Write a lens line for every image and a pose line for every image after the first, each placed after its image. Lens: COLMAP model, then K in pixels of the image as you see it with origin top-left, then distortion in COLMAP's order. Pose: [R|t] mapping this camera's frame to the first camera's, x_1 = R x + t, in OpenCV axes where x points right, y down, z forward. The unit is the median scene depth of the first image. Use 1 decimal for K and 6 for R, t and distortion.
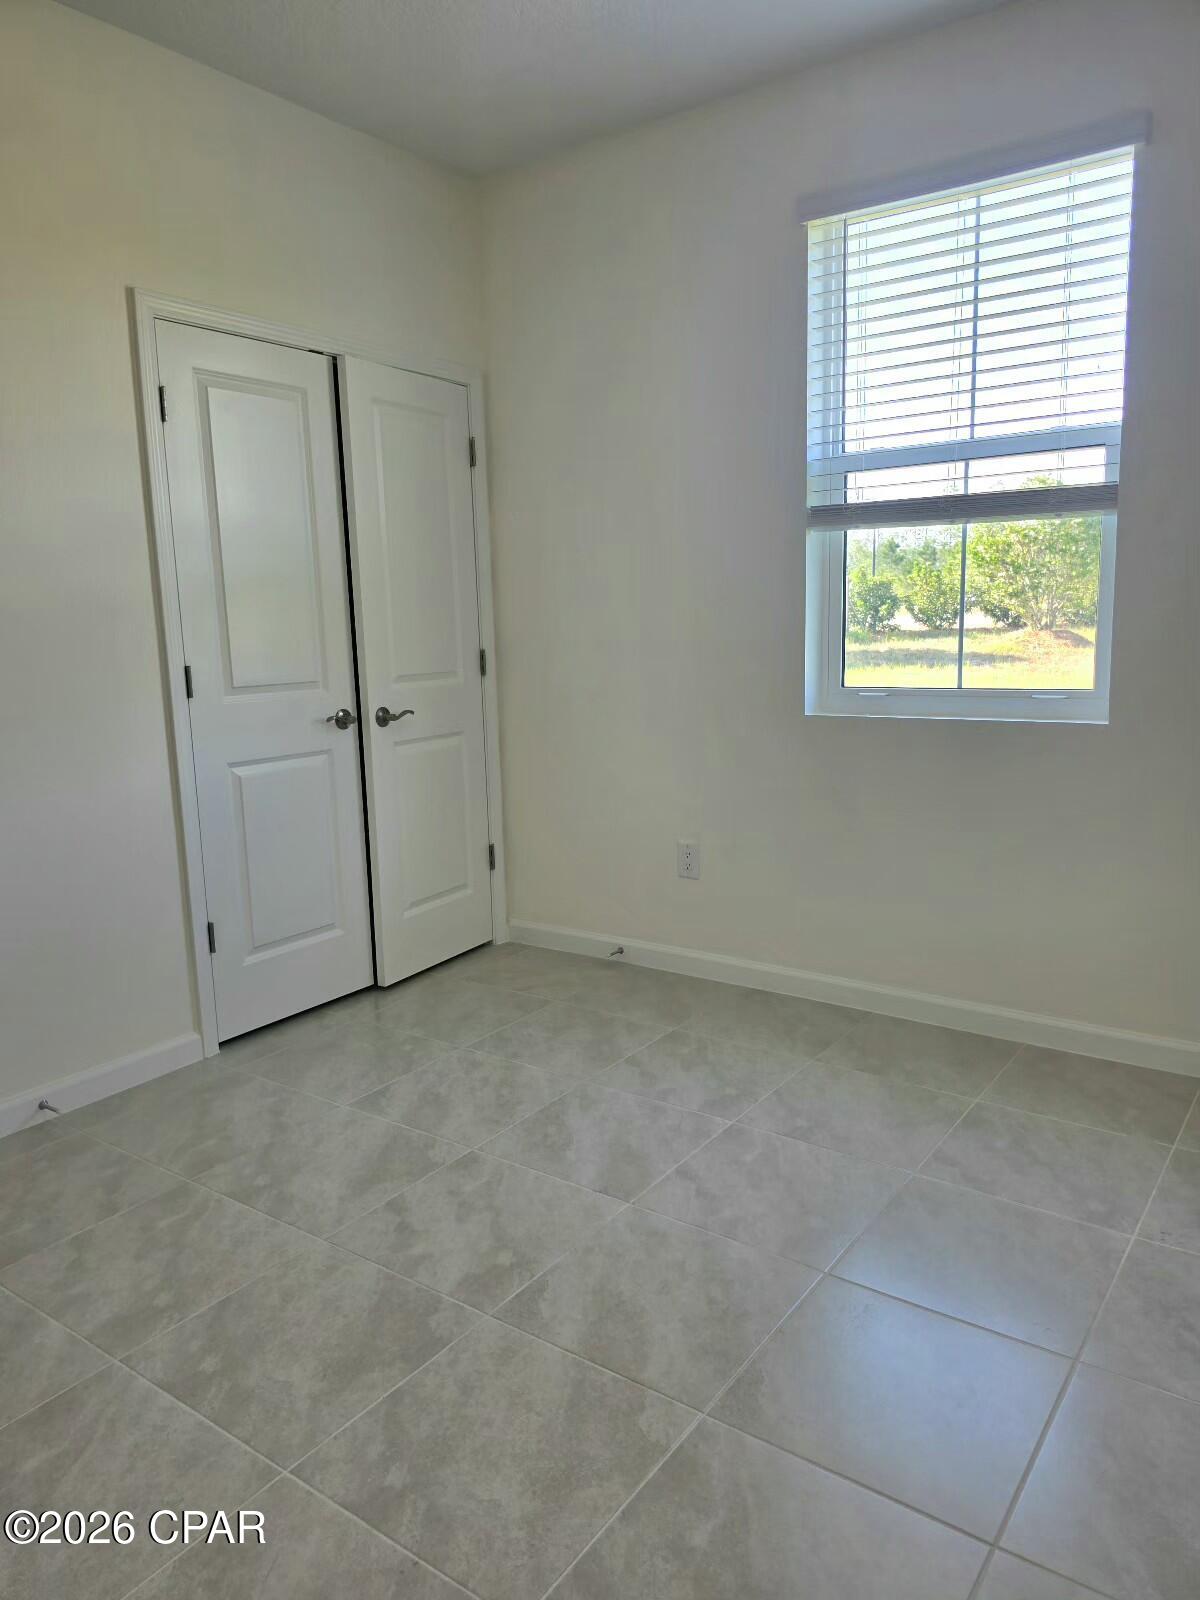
lens RADIAL K [[1110.5, 0, 599.2], [0, 1110.5, 789.3], [0, 0, 1]] dist [0.108072, -0.126794]
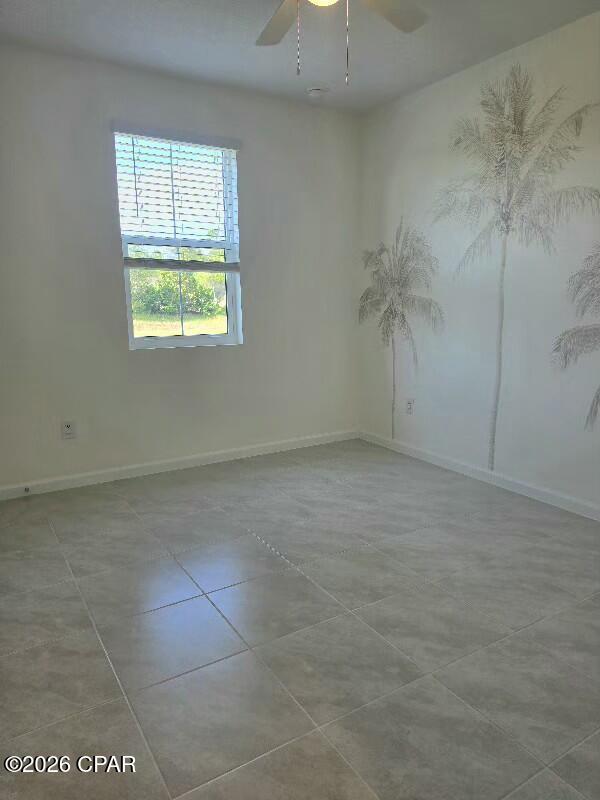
lens RADIAL K [[551.1, 0, 300.0], [0, 551.1, 400.0], [0, 0, 1]] dist [0.004319, 0.001027]
pose [[0.375424, -0.140474, 0.916146, -0.811861], [0.145402, 0.985135, 0.091469, -0.021830], [-0.915377, 0.098870, 0.390269, 0.300115]]
